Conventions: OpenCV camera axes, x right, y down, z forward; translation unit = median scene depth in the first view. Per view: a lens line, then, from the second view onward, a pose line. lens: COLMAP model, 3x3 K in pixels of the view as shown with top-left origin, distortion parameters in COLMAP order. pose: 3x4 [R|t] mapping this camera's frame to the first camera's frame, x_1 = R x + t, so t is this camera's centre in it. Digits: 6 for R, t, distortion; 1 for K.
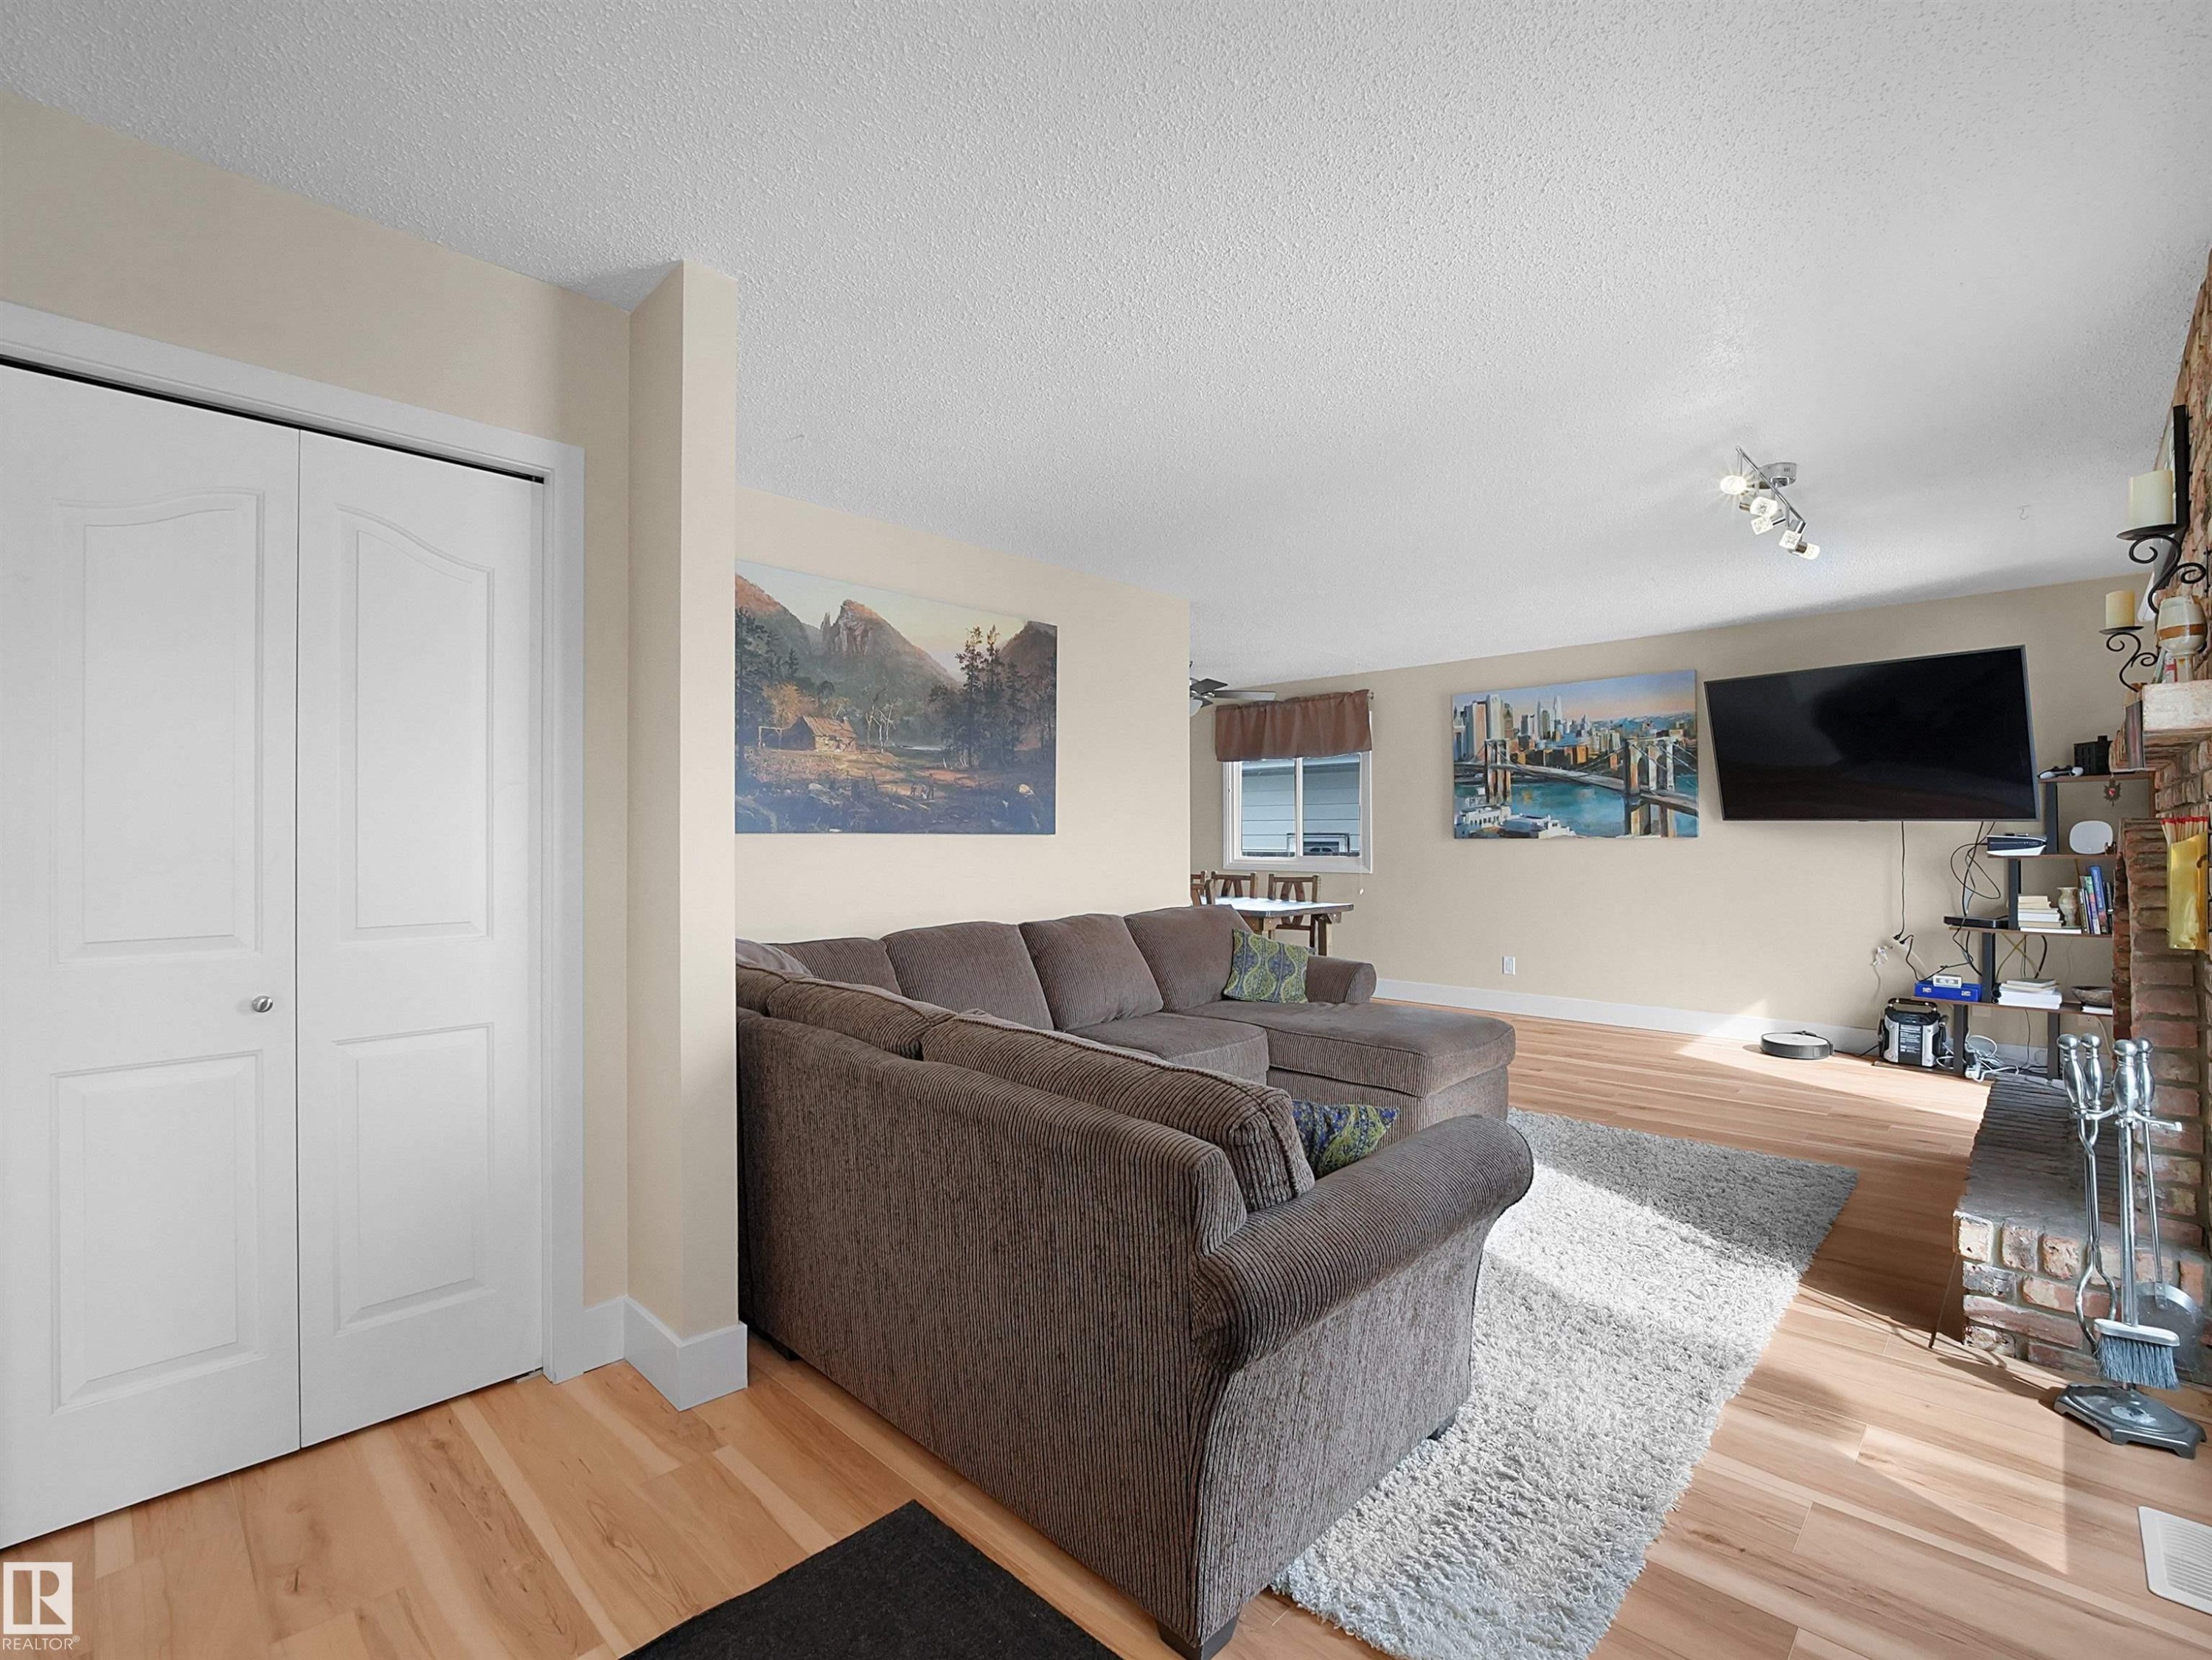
lens RADIAL K [[1005.0, 0, 1098.9], [0, 1005.0, 834.7], [0, 0, 1]] dist [-0.017385, 0.001299]
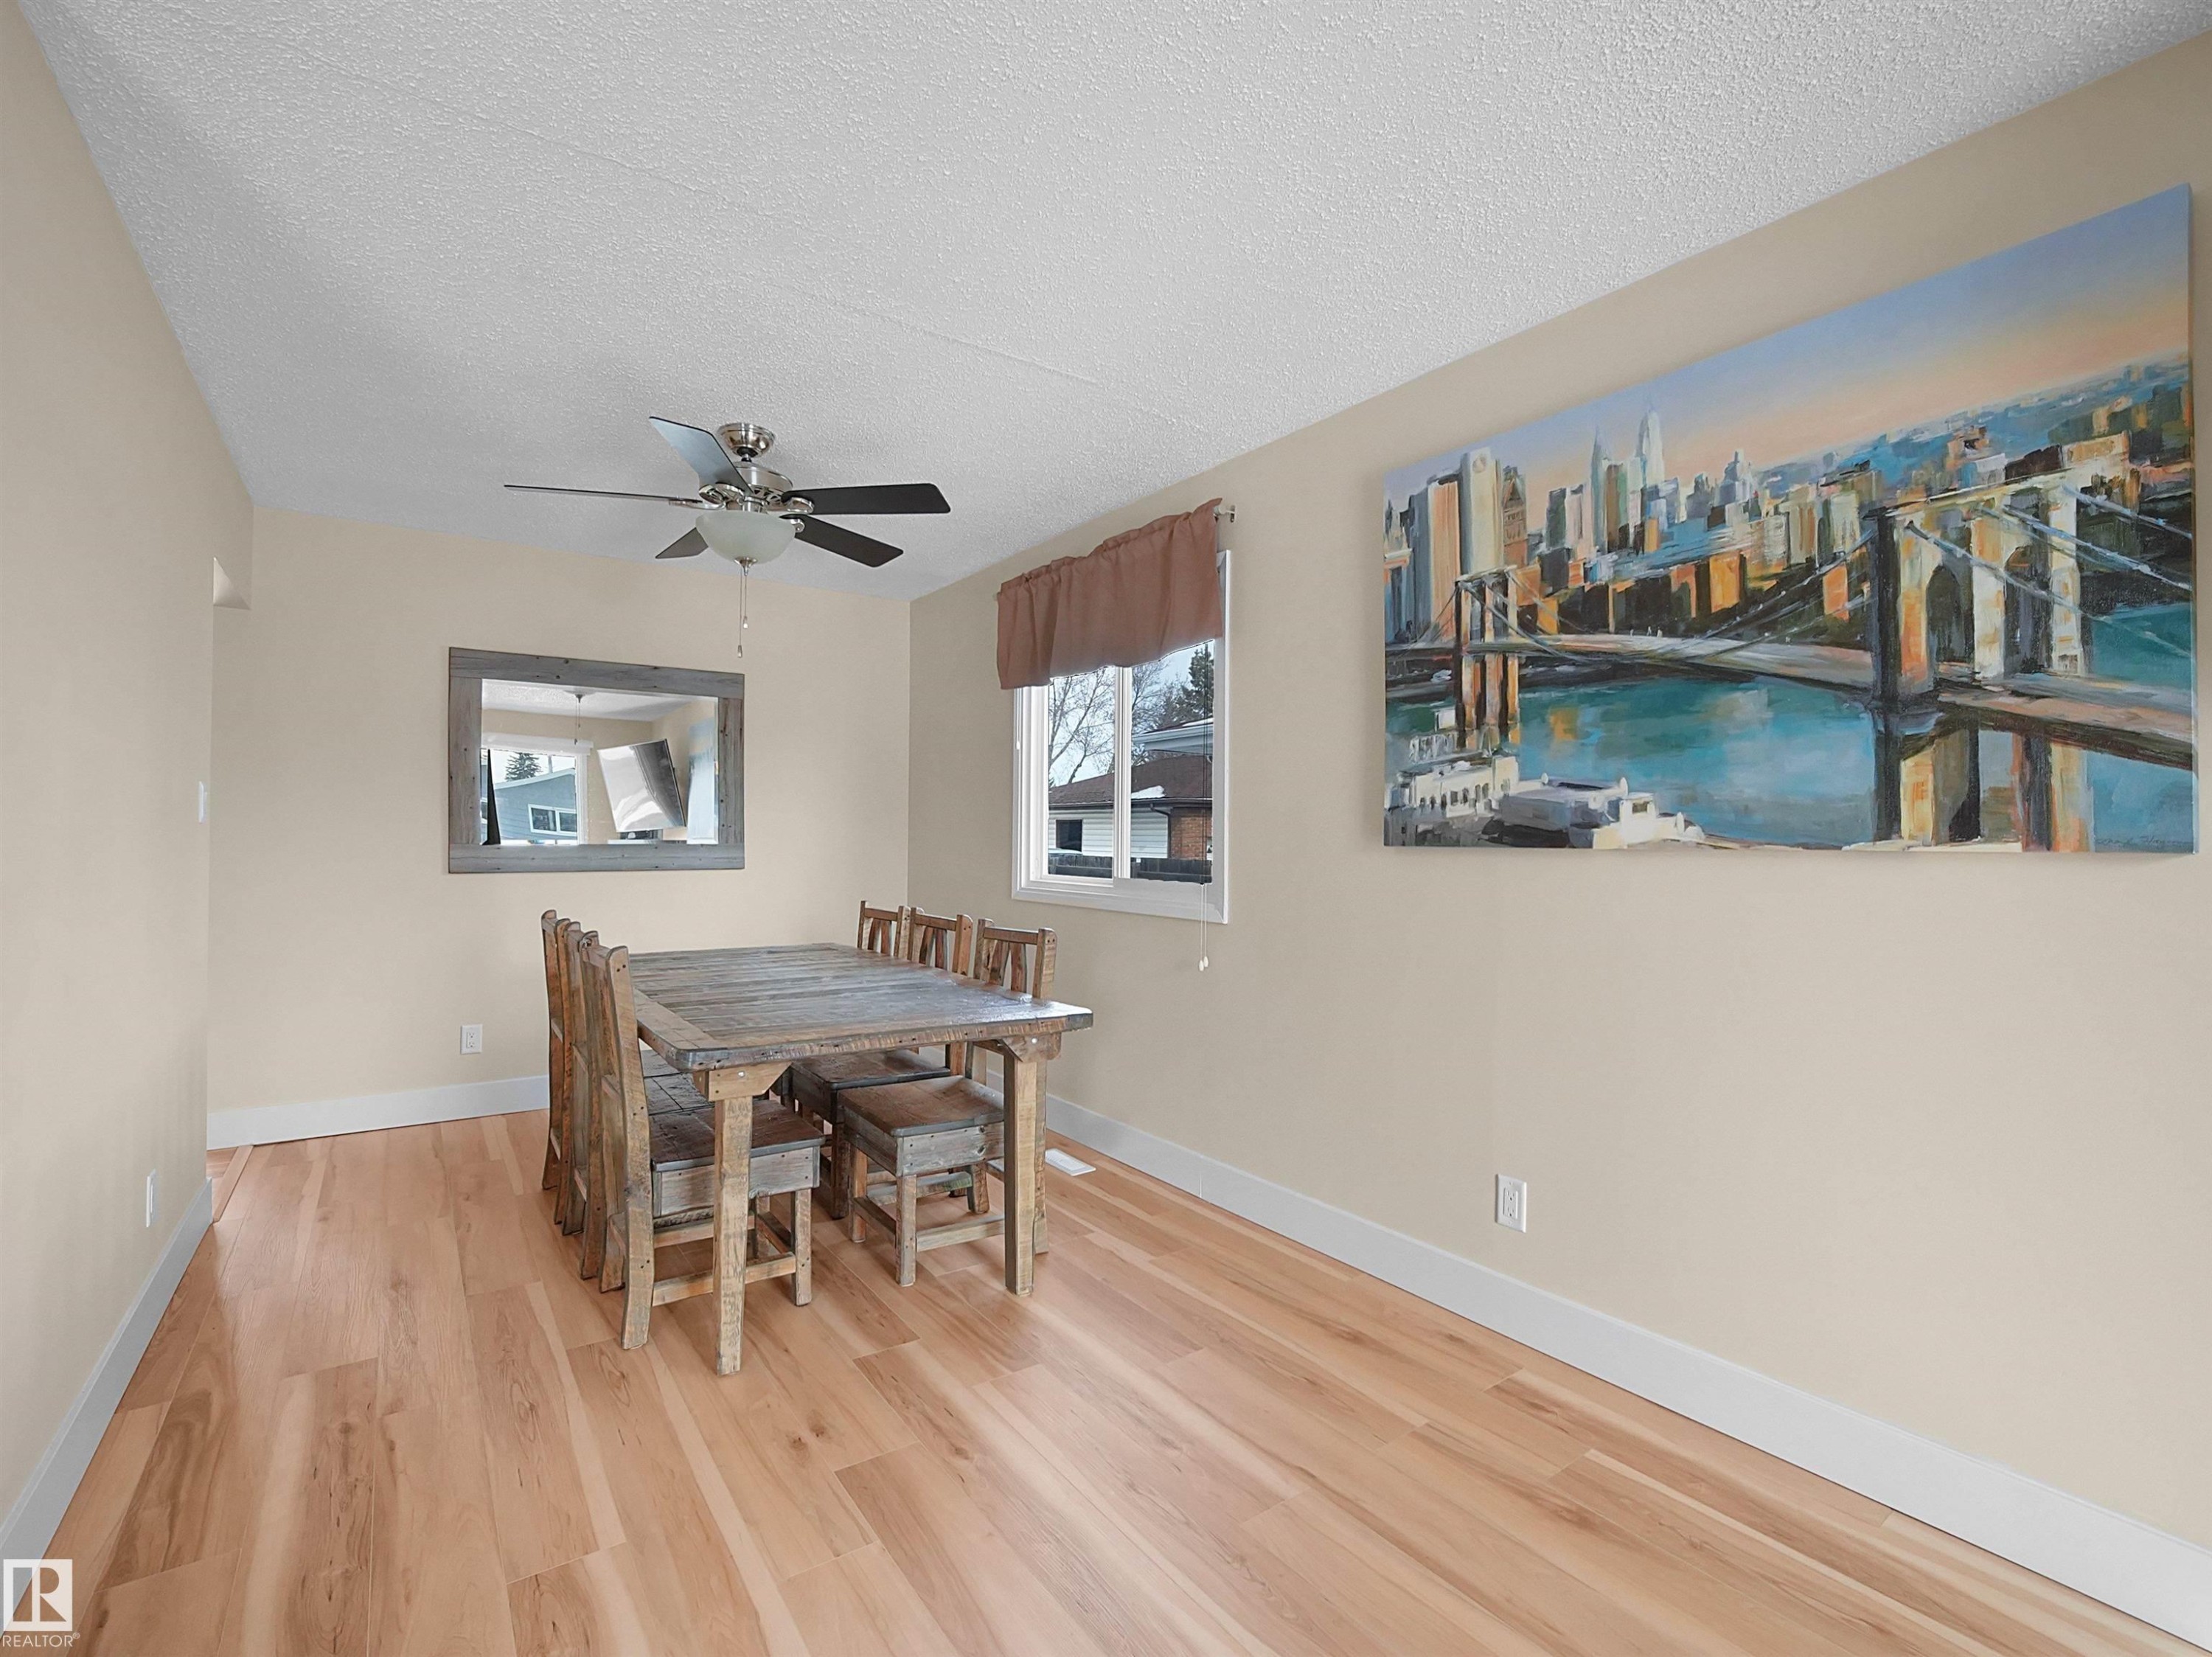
lens RADIAL K [[1005.0, 0, 1100.7], [0, 1005.0, 832.4], [0, 0, 1]] dist [-0.017385, 0.001299]
pose [[0.978919, 0.010452, -0.203982, 0.366474], [-0.011100, 0.999936, -0.002033, 0.000966], [0.203948, 0.004254, 0.978973, 0.675151]]
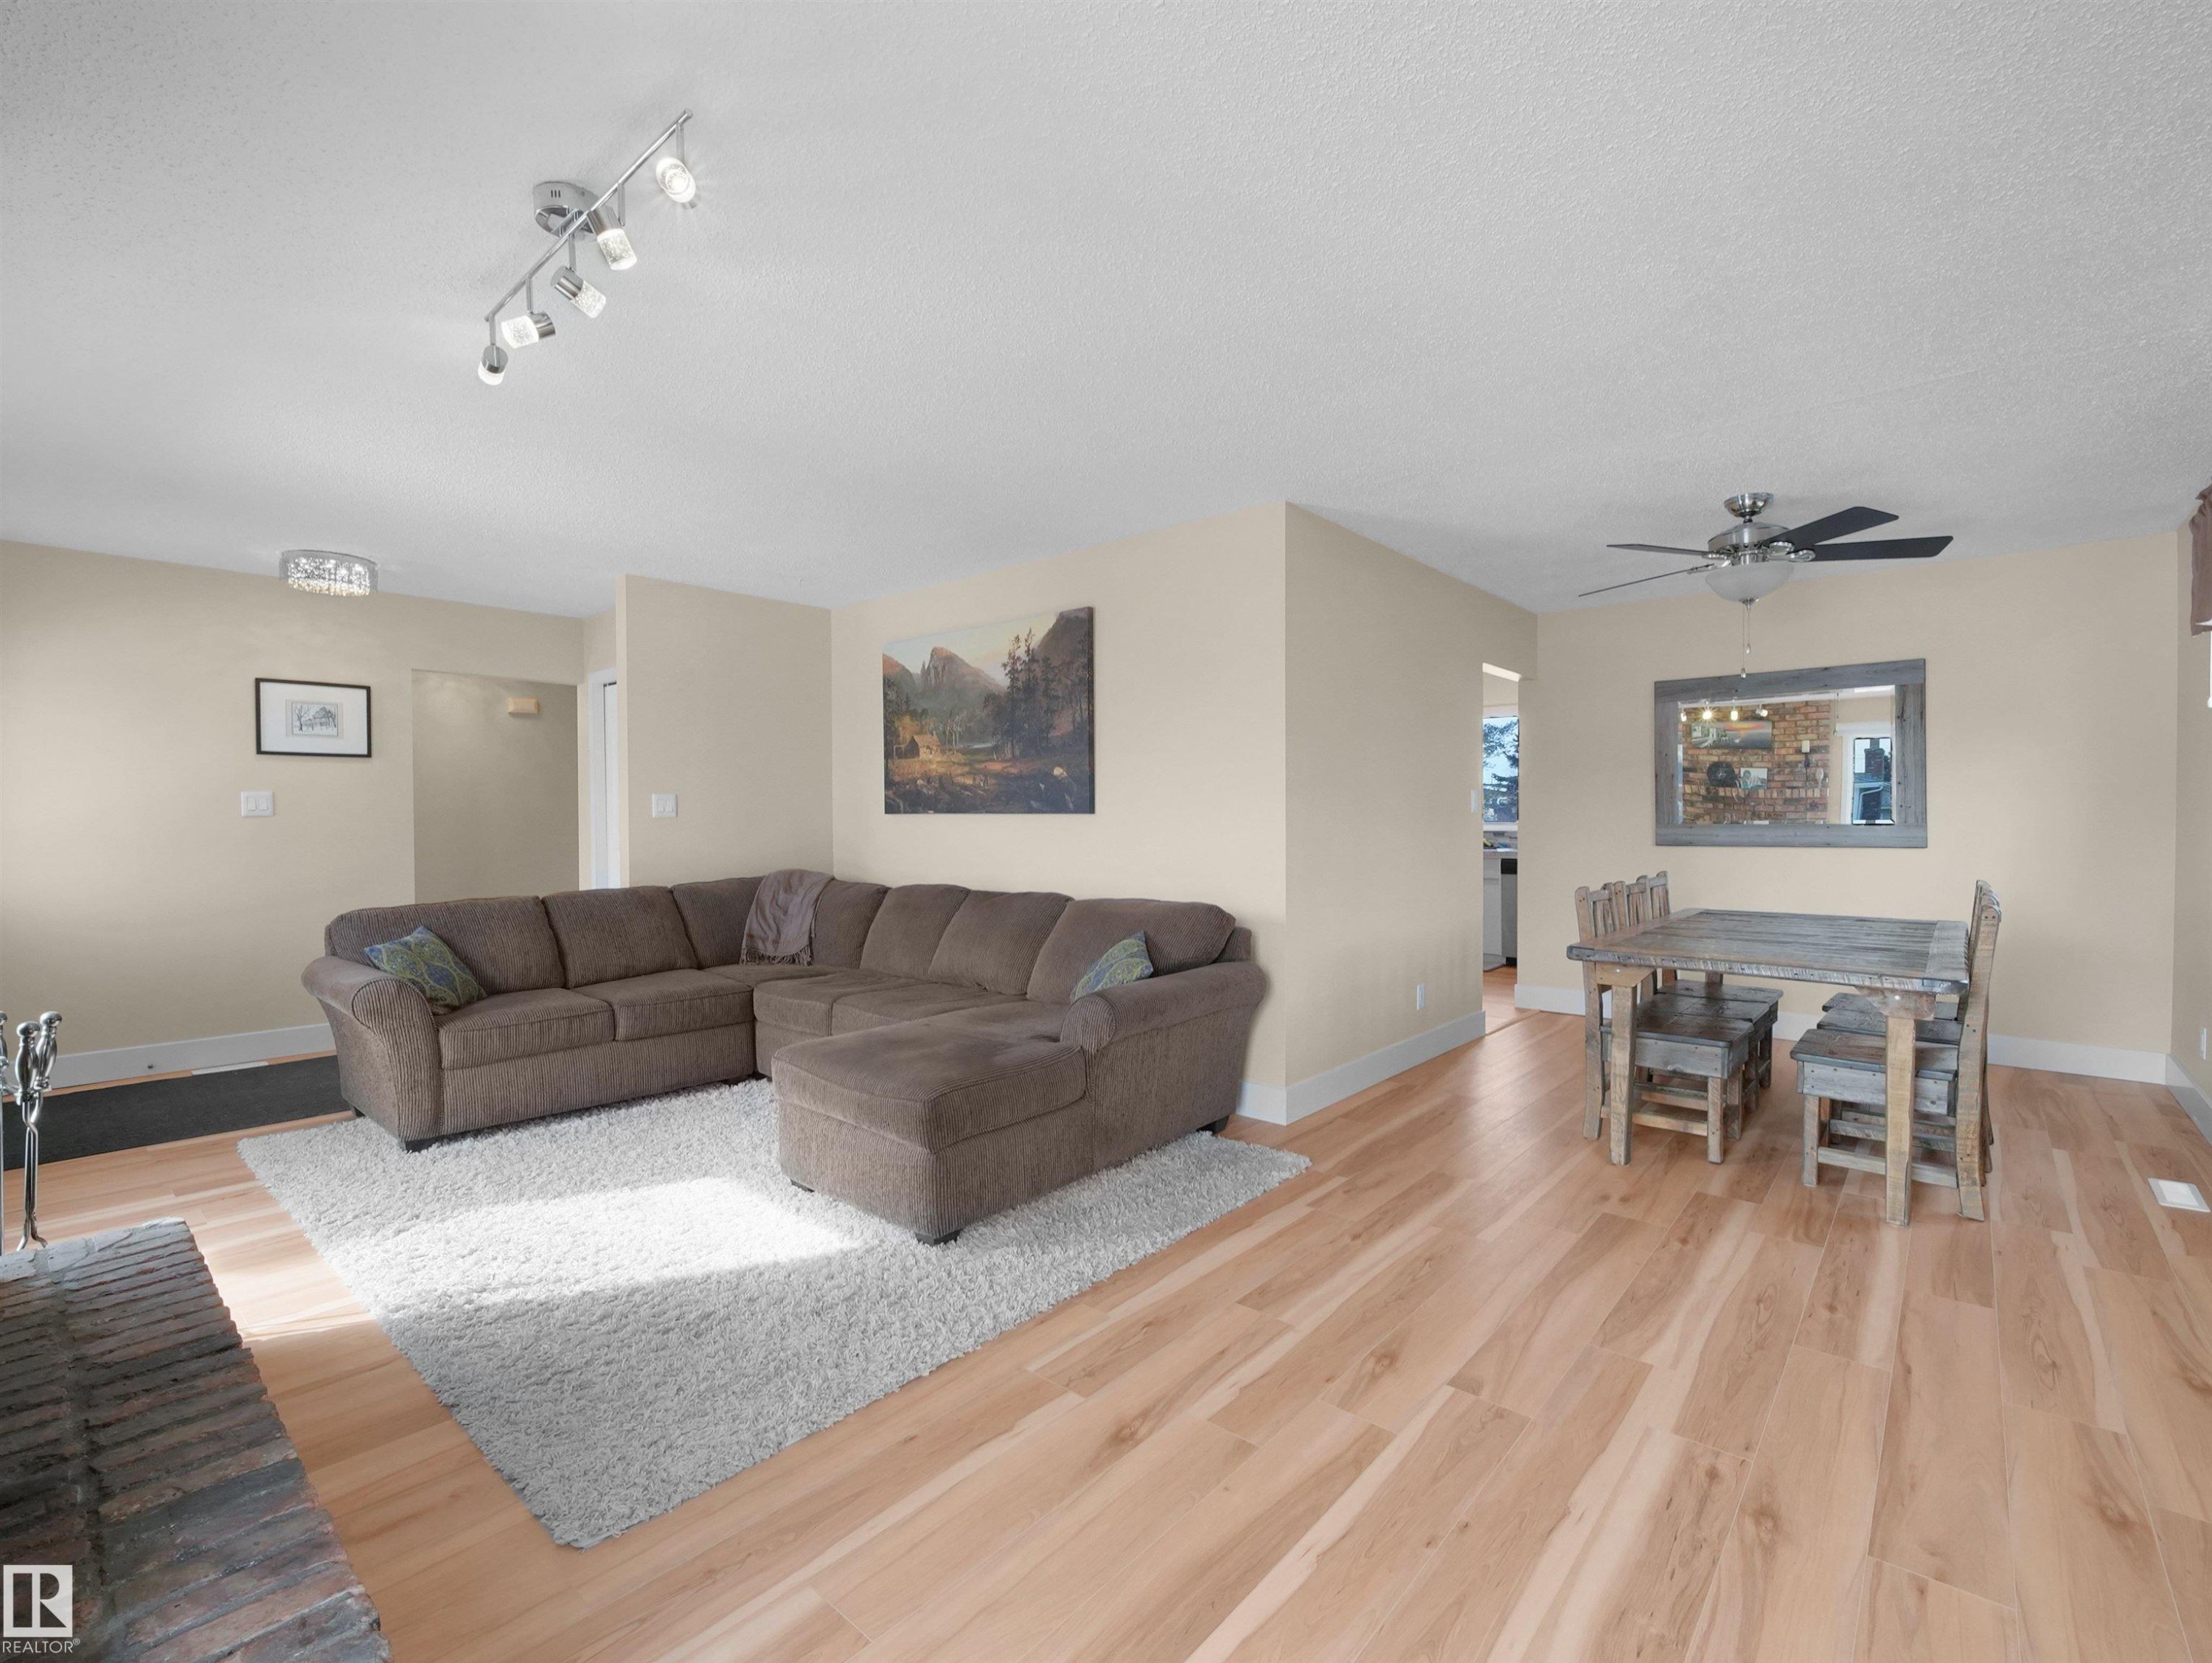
lens RADIAL K [[1005.0, 0, 1118.4], [0, 1005.0, 830.2], [0, 0, 1]] dist [-0.017385, 0.001299]
pose [[0.057643, 0.017533, -0.998183, 0.687729], [0.005715, 0.999824, 0.017892, -0.001368], [0.998321, -0.006736, 0.057533, 0.691017]]
